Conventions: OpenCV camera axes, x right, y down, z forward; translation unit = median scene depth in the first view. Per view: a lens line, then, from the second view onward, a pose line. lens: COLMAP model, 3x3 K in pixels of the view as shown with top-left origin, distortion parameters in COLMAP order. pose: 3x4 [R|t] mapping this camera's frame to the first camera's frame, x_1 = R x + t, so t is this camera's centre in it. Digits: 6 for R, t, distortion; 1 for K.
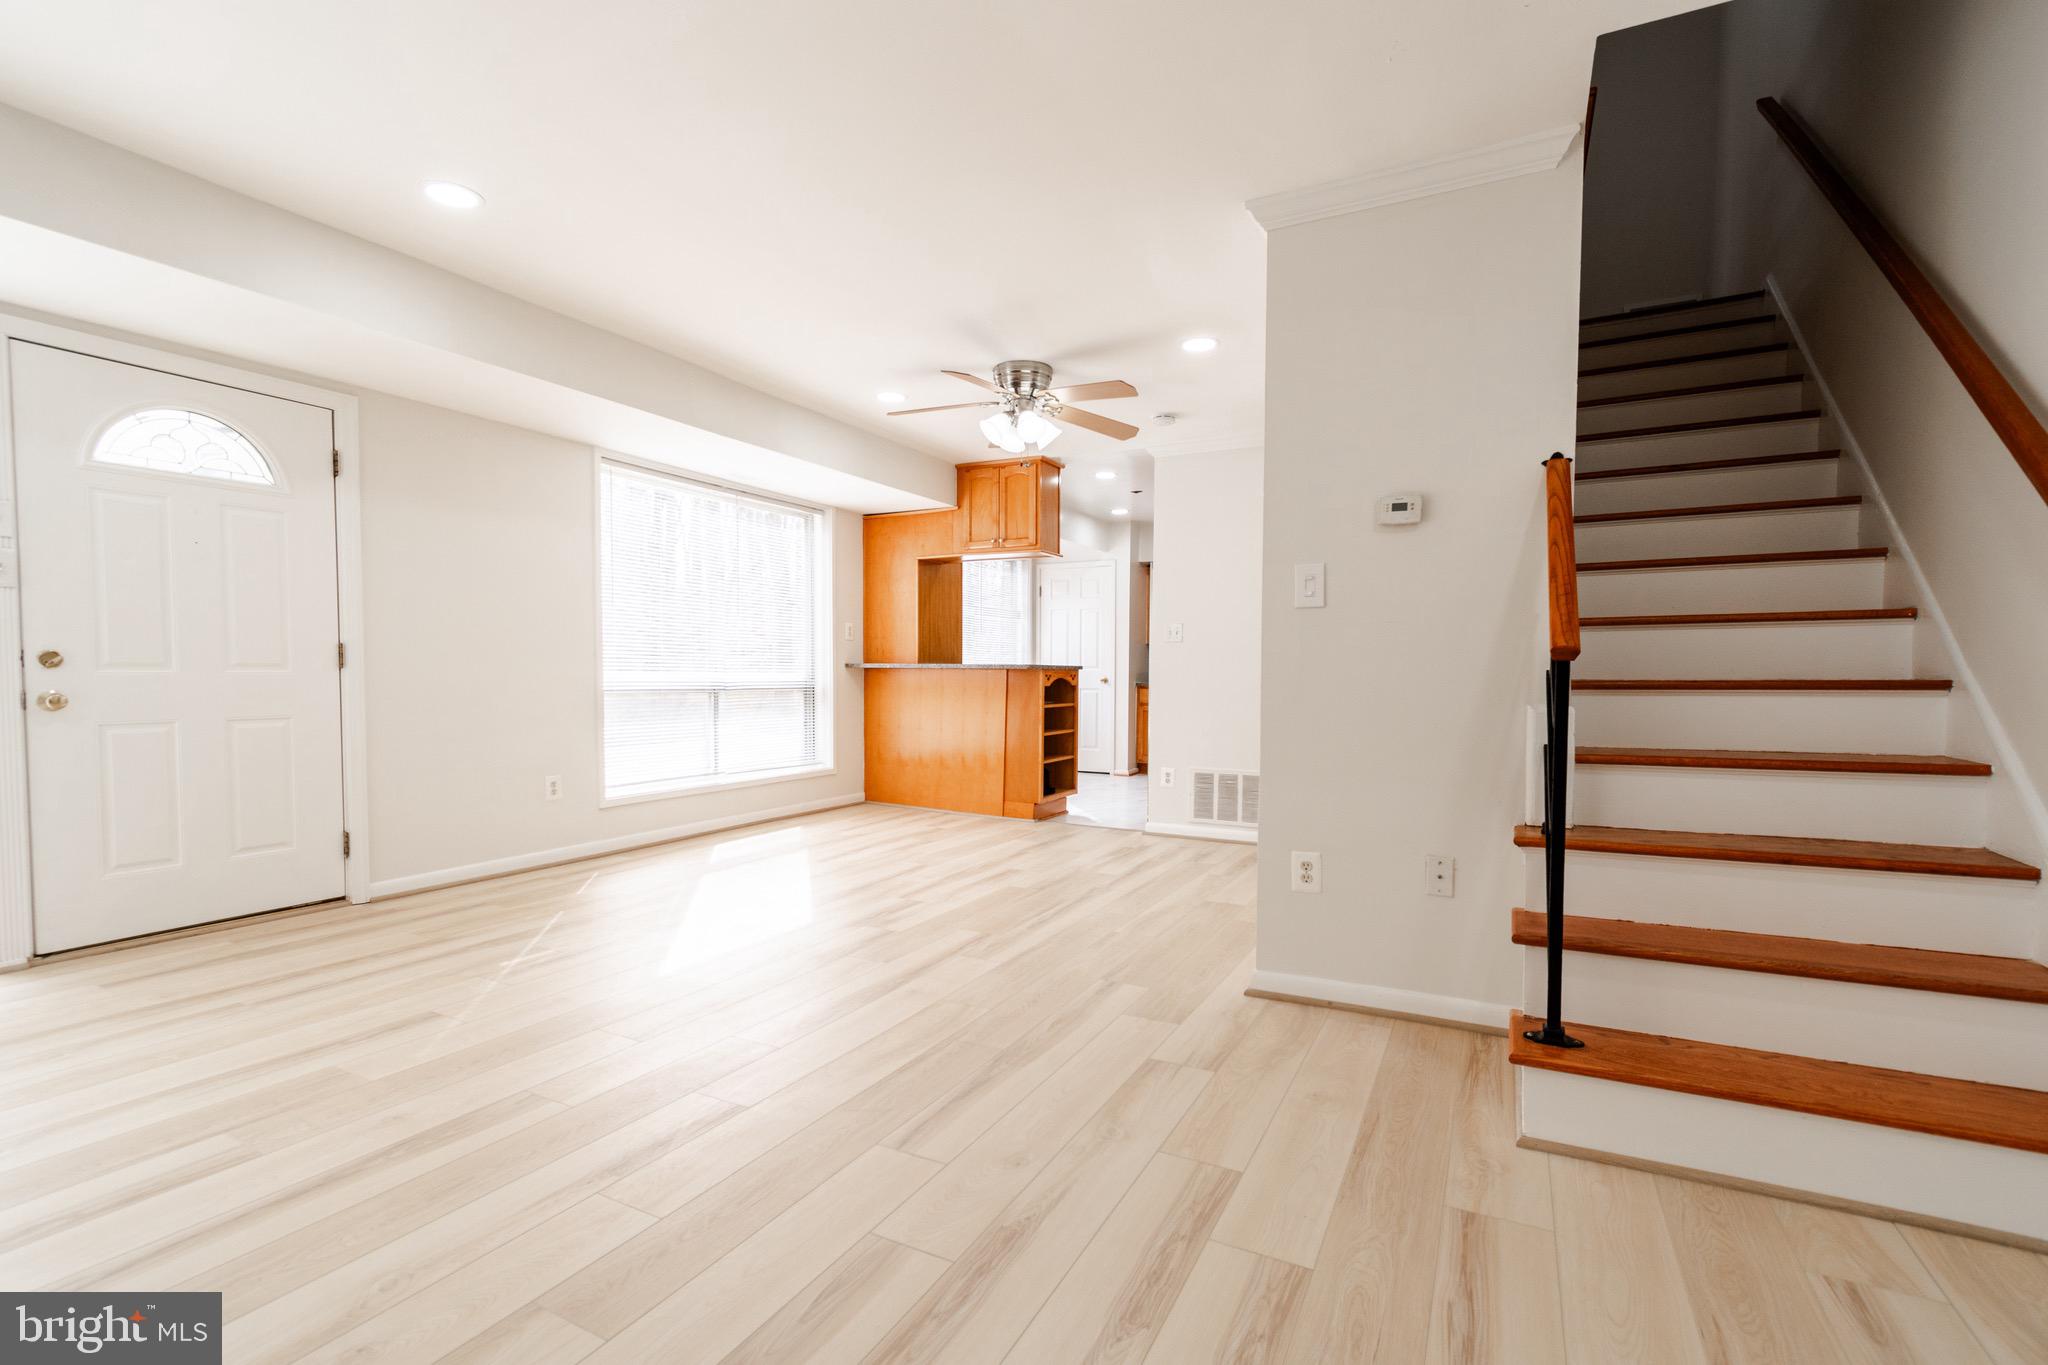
lens RADIAL K [[911.0, 0, 1026.2], [0, 911.0, 710.4], [0, 0, 1]] dist [0.007971, -0.003947]
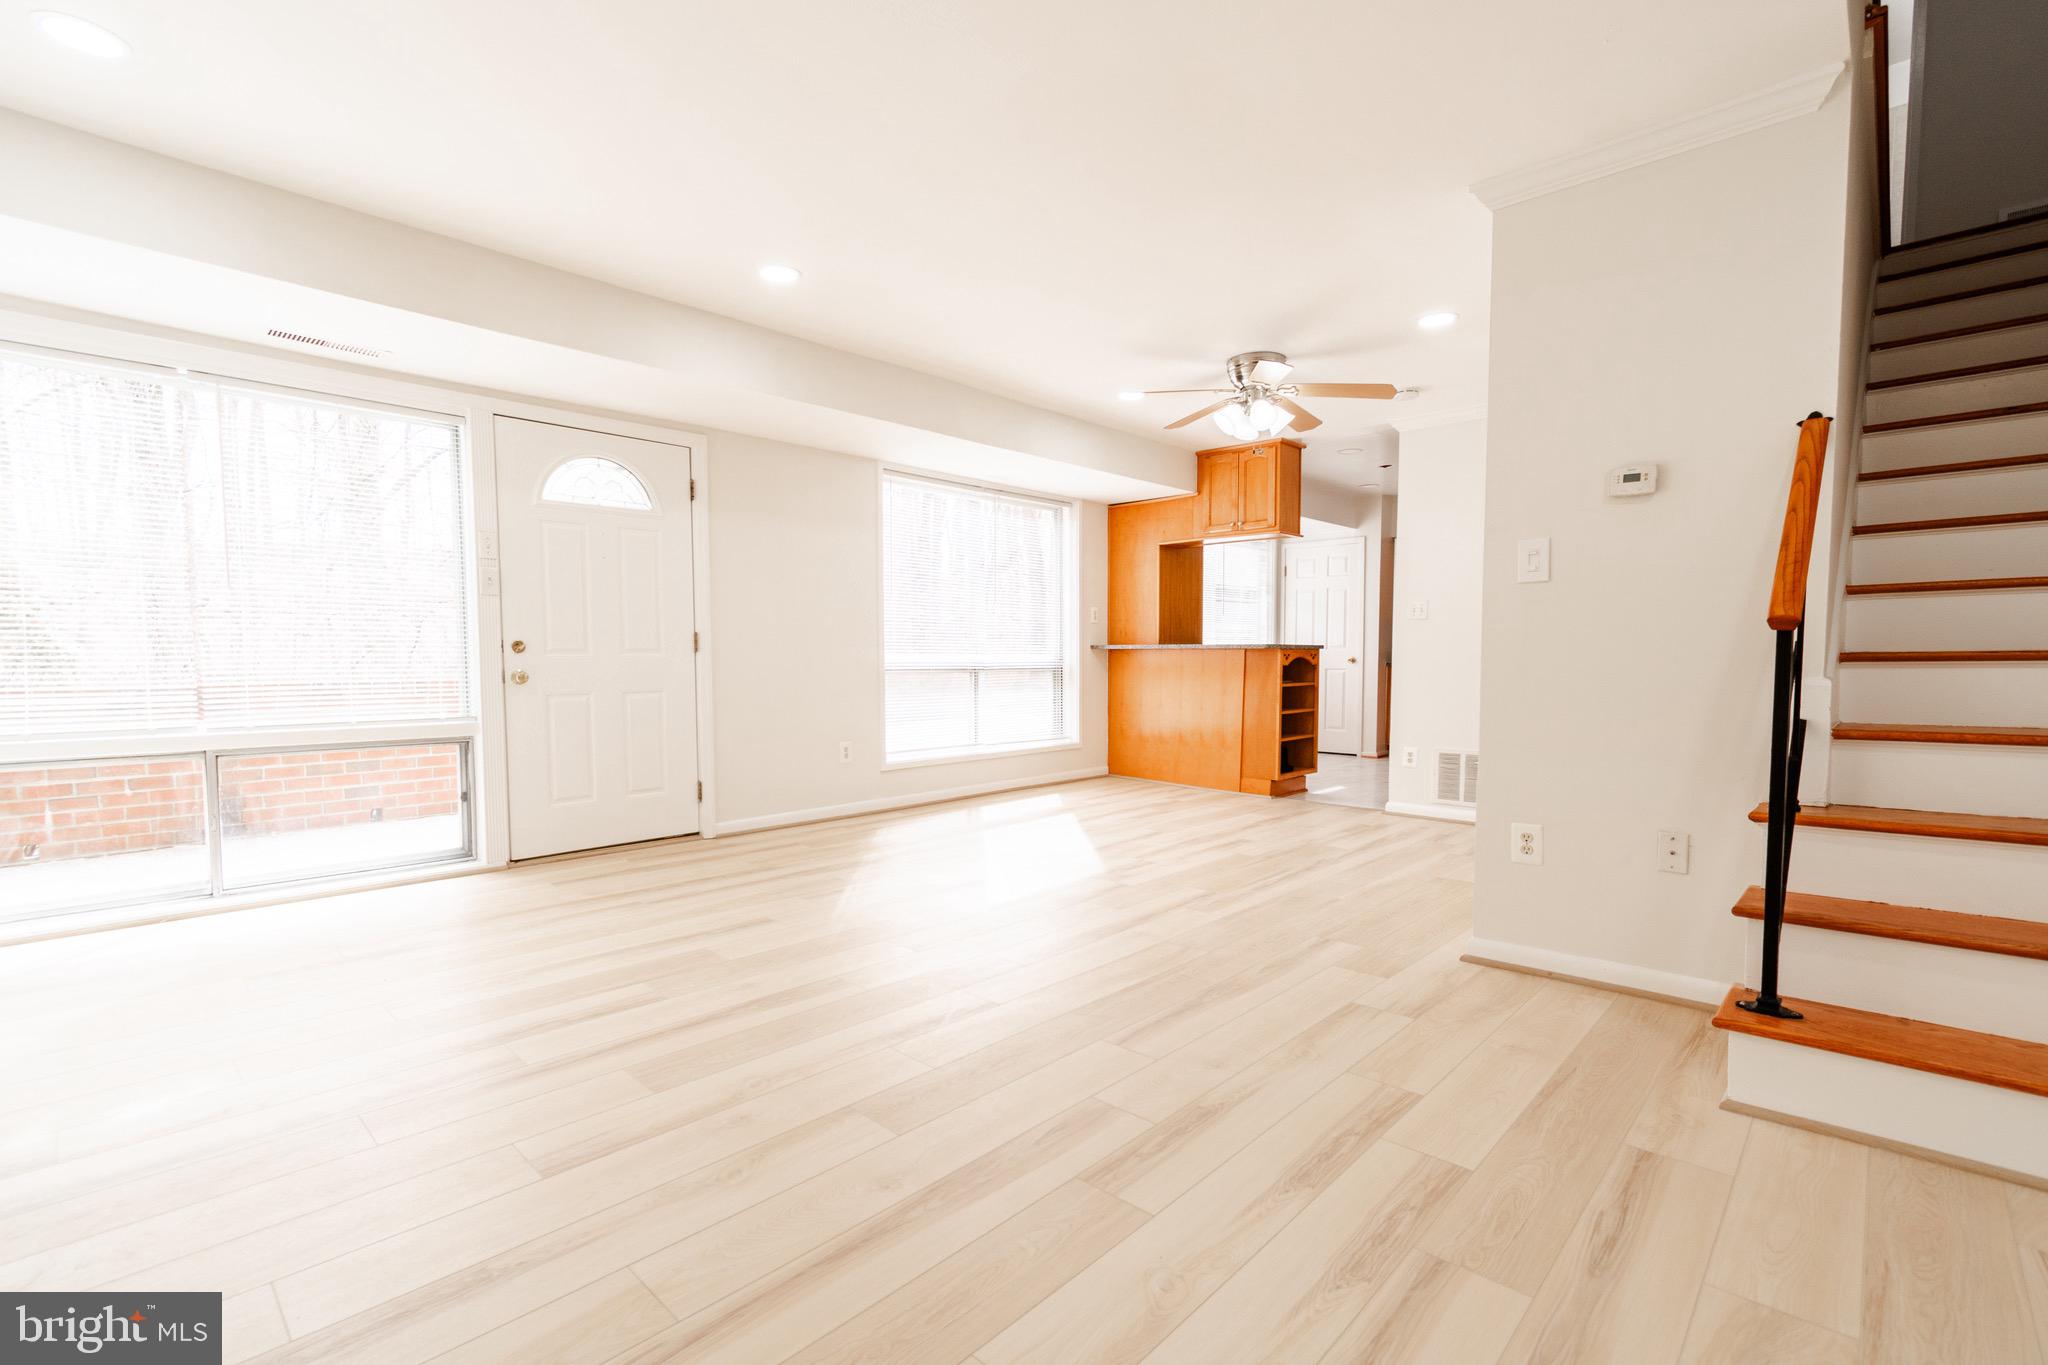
lens RADIAL K [[911.0, 0, 1026.2], [0, 911.0, 710.4], [0, 0, 1]] dist [0.007971, -0.003947]
pose [[0.962726, 0.008712, -0.270337, 0.029049], [-0.003681, 0.999811, 0.019110, 0.007586], [0.270453, -0.017402, 0.962576, -0.082588]]
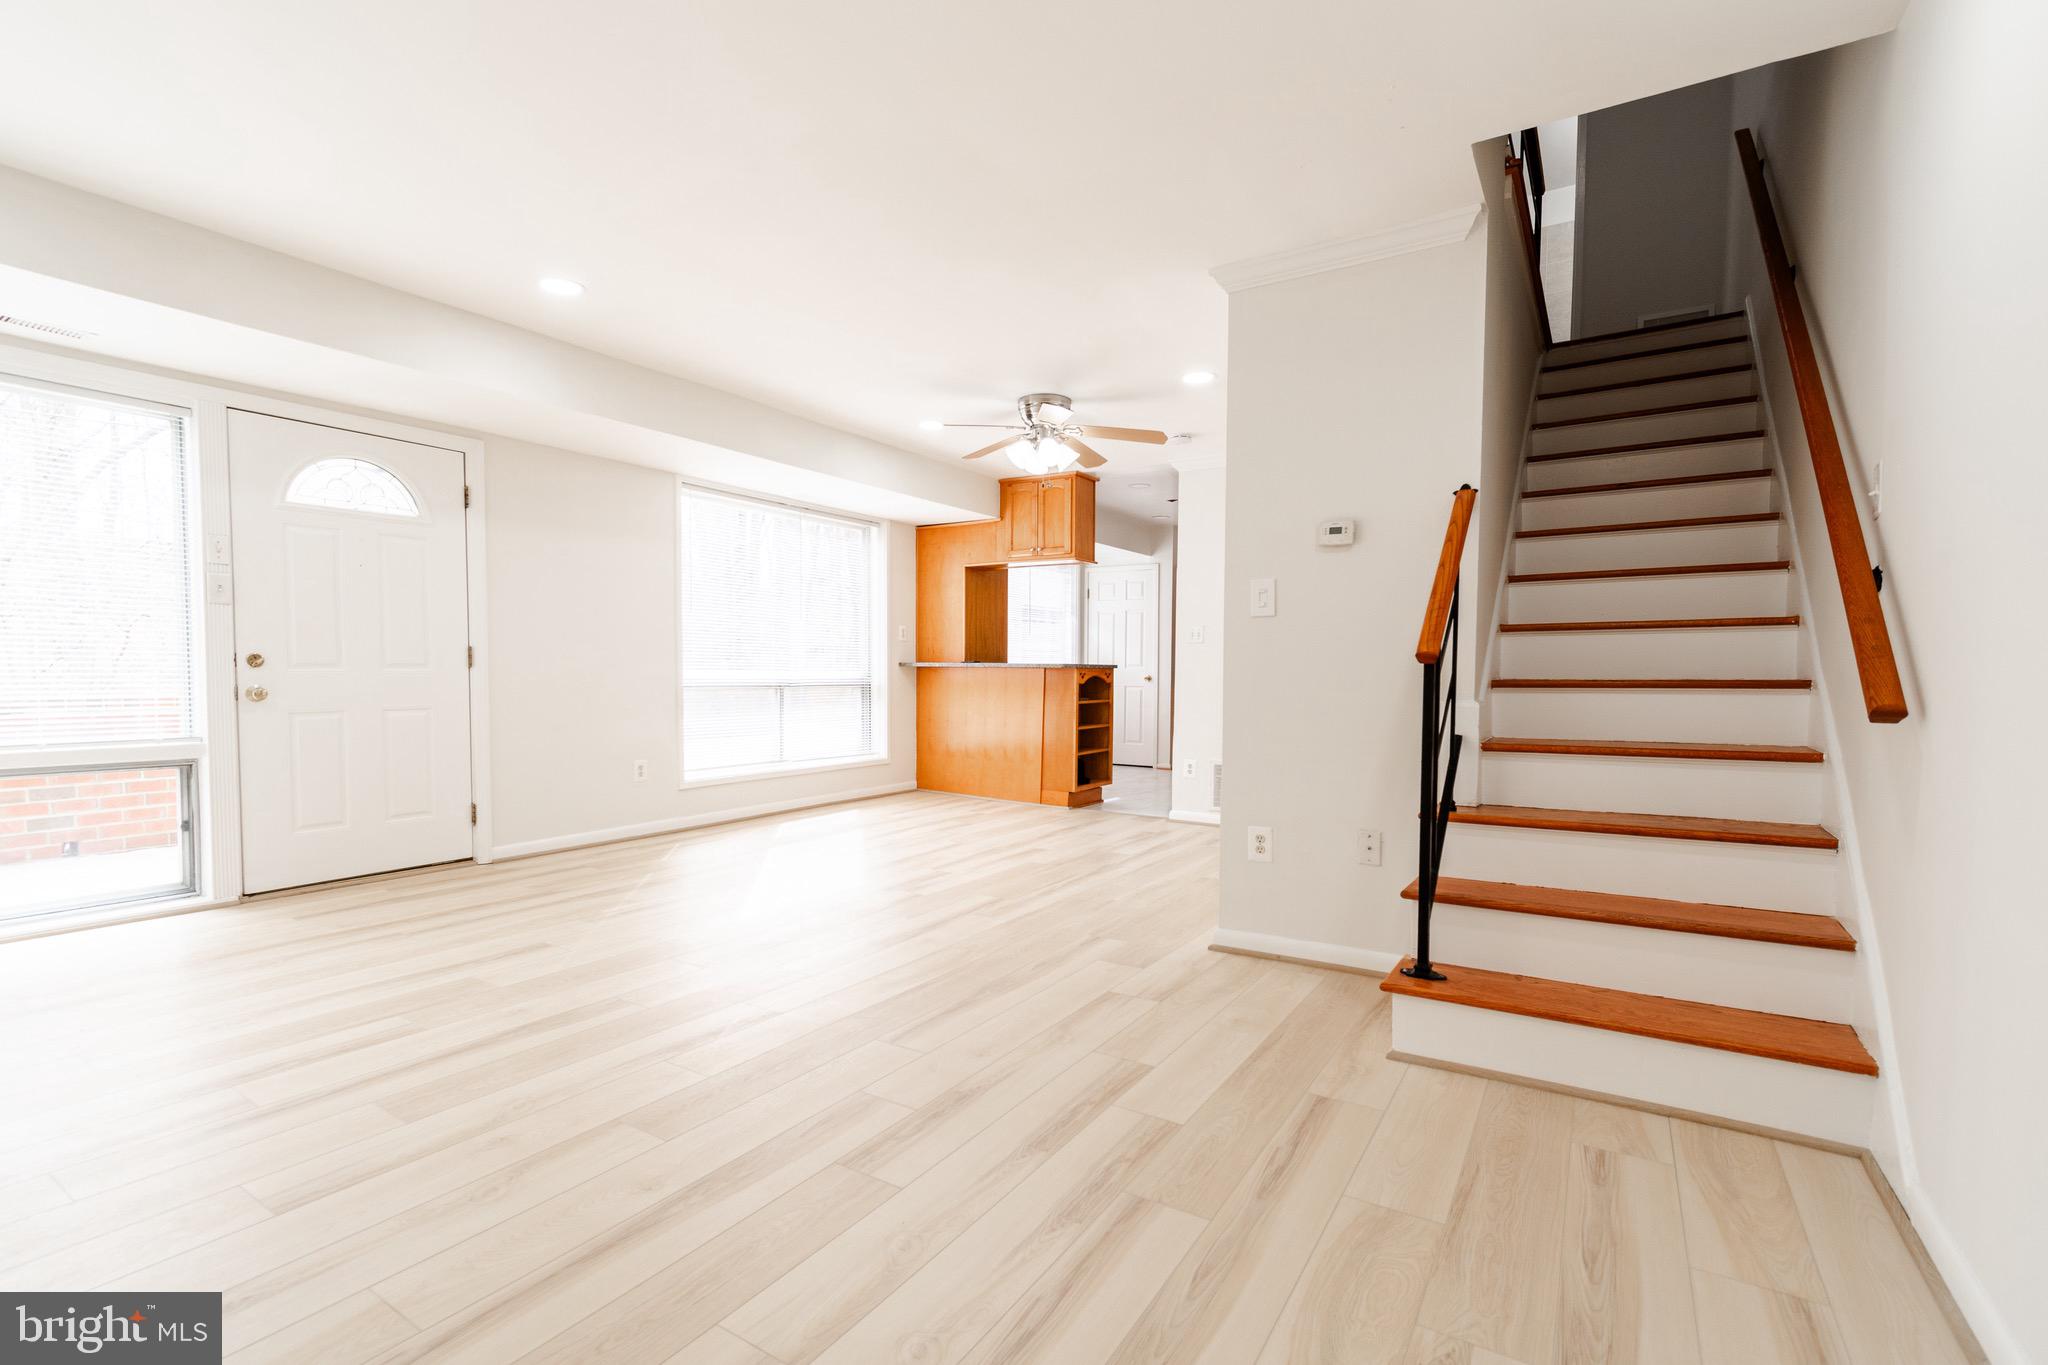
lens RADIAL K [[911.0, 0, 1026.2], [0, 911.0, 710.4], [0, 0, 1]] dist [0.007971, -0.003947]
pose [[0.996525, 0.004664, -0.083168, 0.069436], [-0.004430, 0.999986, 0.002994, 0.003116], [0.083181, -0.002615, 0.996531, -0.119310]]
